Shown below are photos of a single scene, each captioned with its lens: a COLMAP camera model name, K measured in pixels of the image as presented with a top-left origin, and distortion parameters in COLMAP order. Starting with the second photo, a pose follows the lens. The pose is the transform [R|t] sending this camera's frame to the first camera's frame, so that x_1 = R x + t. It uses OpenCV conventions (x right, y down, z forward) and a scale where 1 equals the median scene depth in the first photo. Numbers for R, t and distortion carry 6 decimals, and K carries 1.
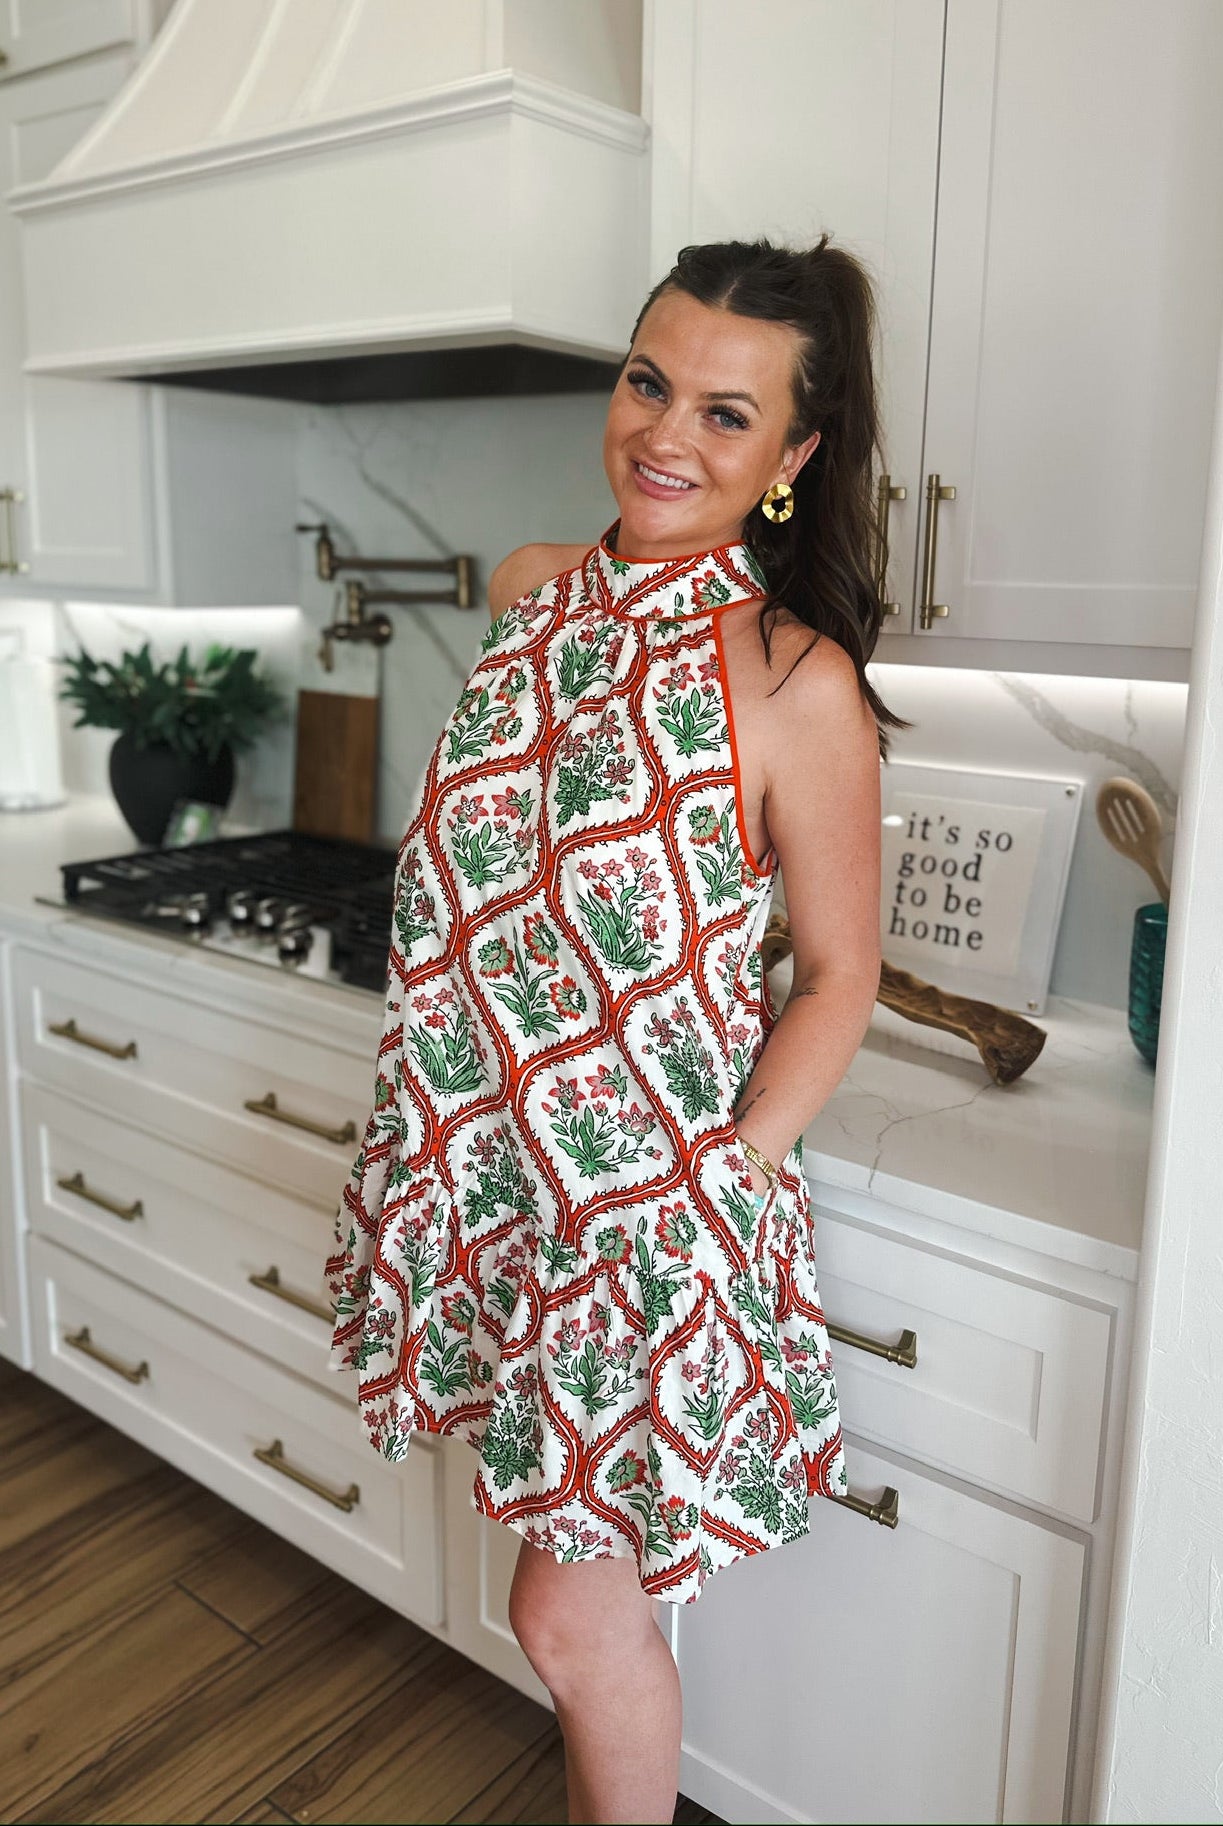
lens RADIAL K [[1419.4, 0, 676.7], [0, 1419.4, 806.1], [0, 0, 1]] dist [0.036242, -0.073586]
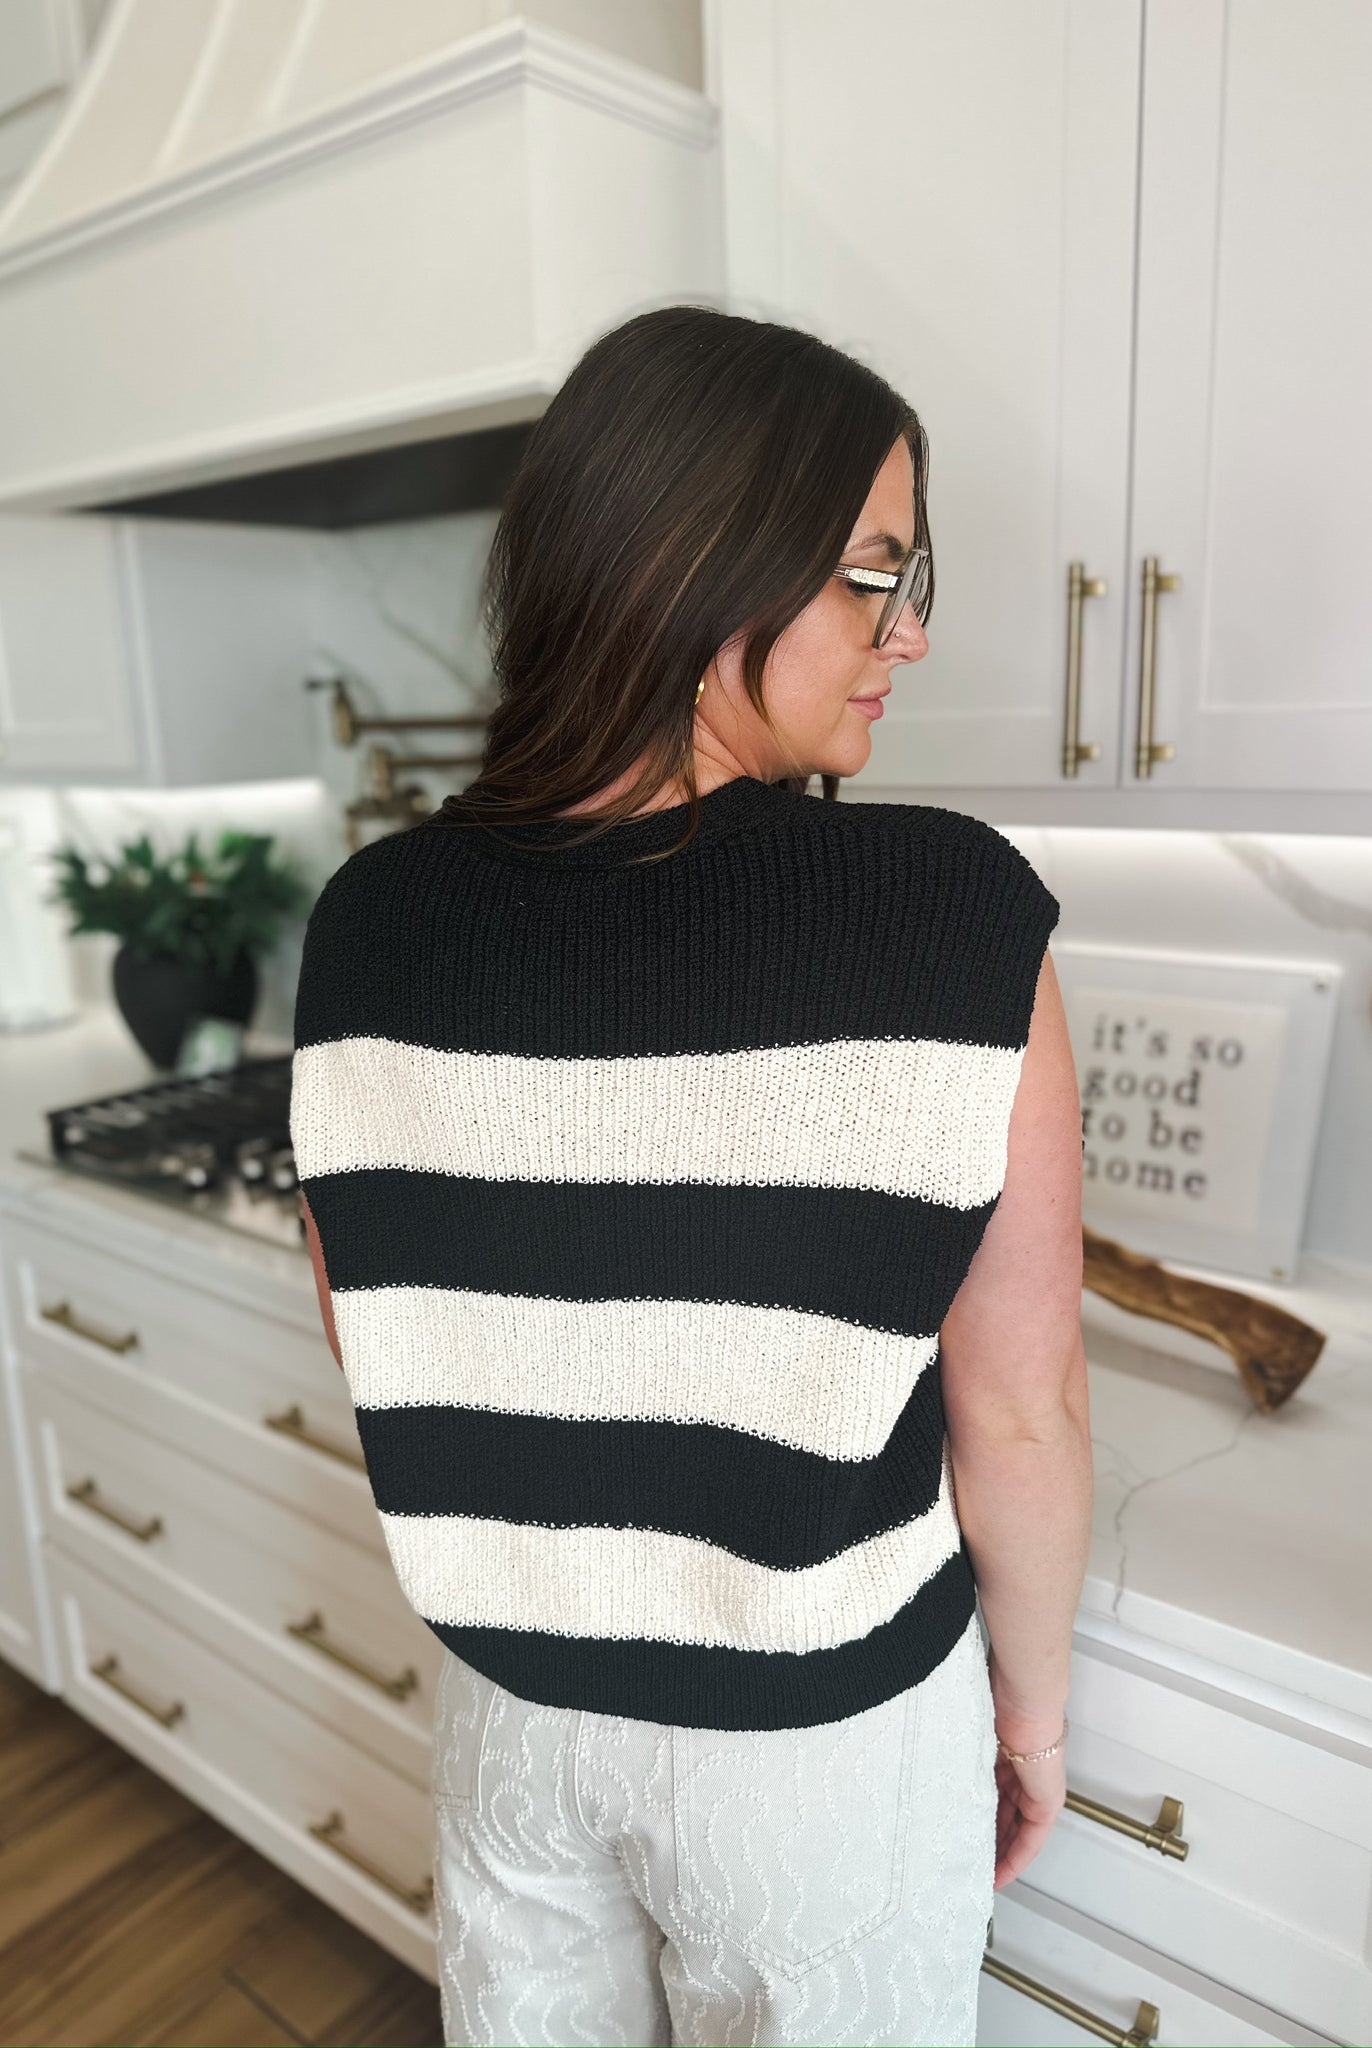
lens RADIAL K [[1434.0, 0, 690.8], [0, 1434.0, 1029.4], [0, 0, 1]] dist [0.023031, -0.048534]
pose [[0.997705, -0.044105, -0.051382, -0.014417], [0.046955, 0.997346, 0.055647, -0.041549], [0.048792, -0.057932, 0.997127, 0.219491]]
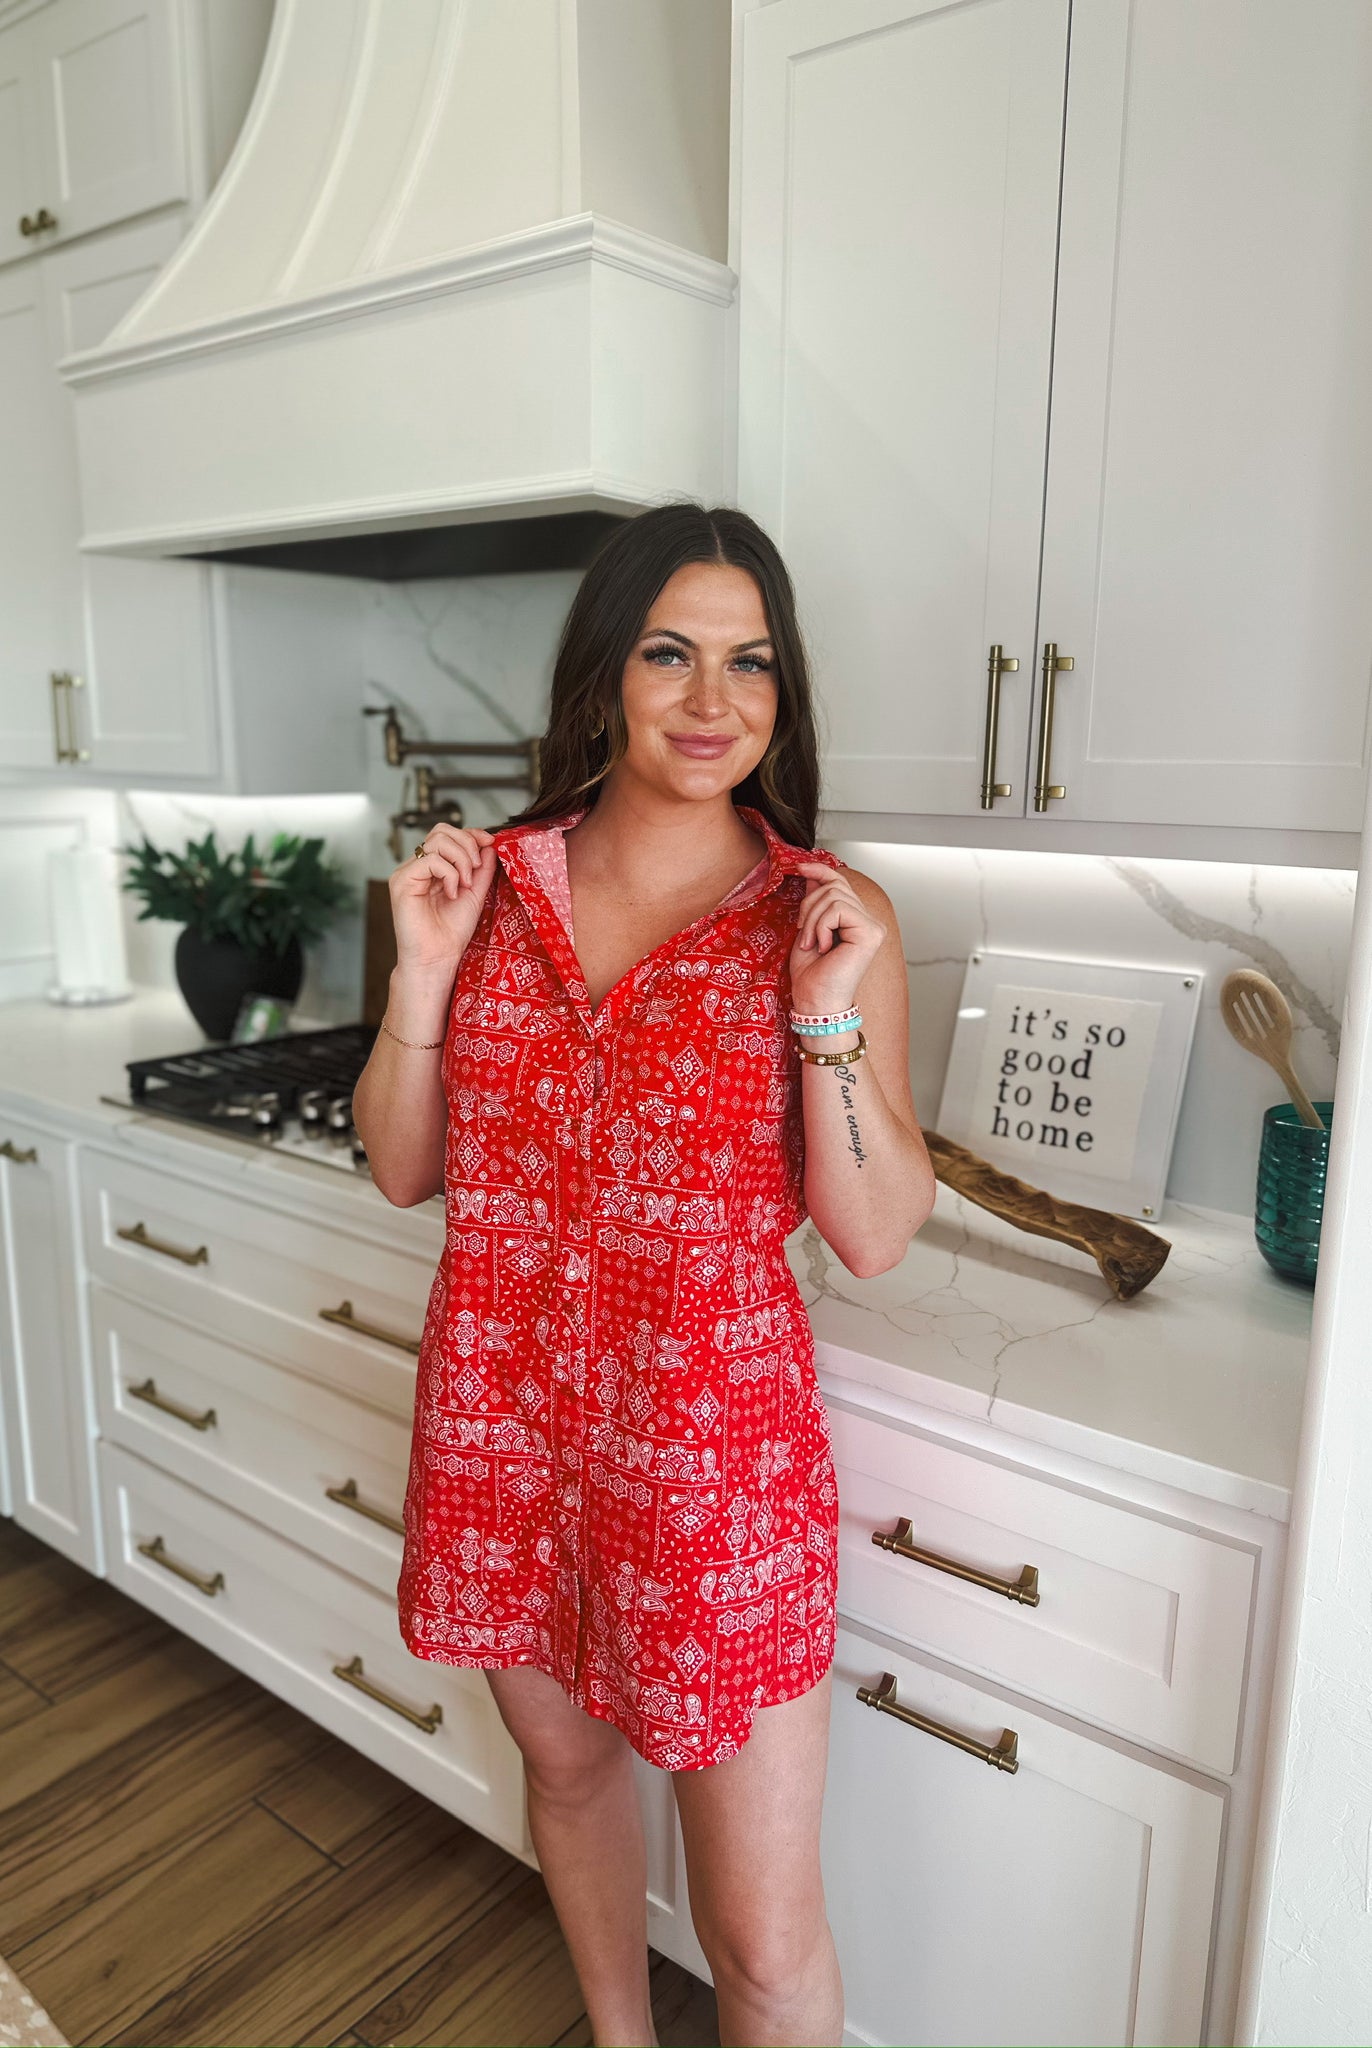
lens RADIAL K [[1416.9, 0, 698.7], [0, 1416.9, 1025.6], [0, 0, 1]] dist [0.045041, -0.085570]
pose [[0.999593, -0.005819, -0.027942, -0.018688], [0.006555, 0.999632, 0.026316, -0.008705], [0.027779, -0.026489, 0.999263, 0.050590]]
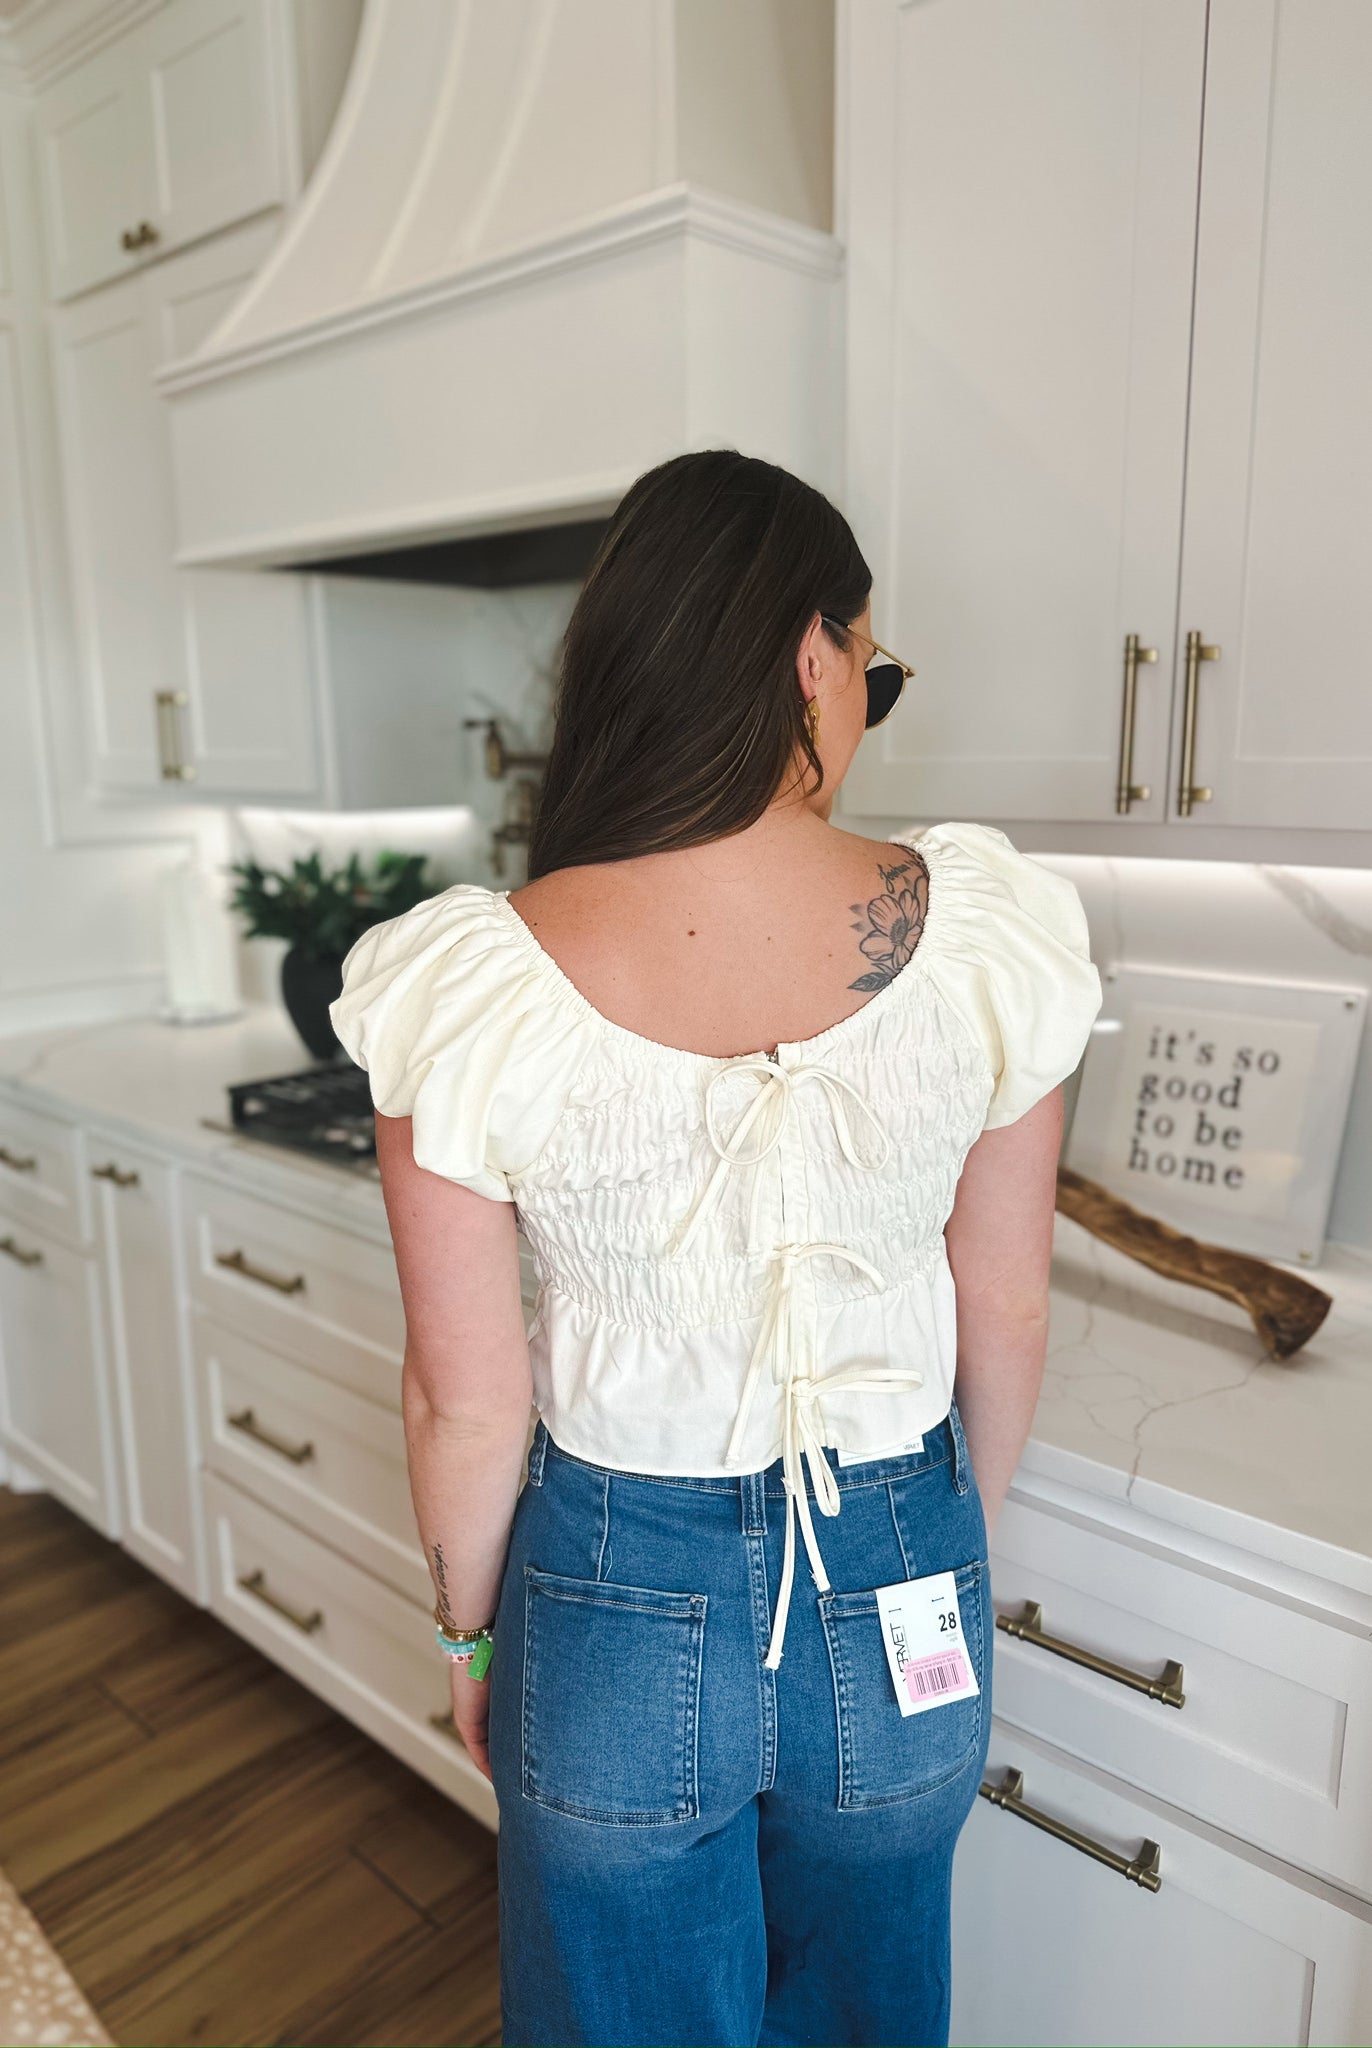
lens RADIAL K [[1430.8, 0, 690.5], [0, 1430.8, 1029.4], [0, 0, 1]] dist [0.025274, -0.050554]
pose [[0.992770, -0.008763, -0.119709, -0.010733], [0.011574, 0.999673, 0.022811, -0.017678], [0.119470, -0.024032, 0.992547, 0.100111]]
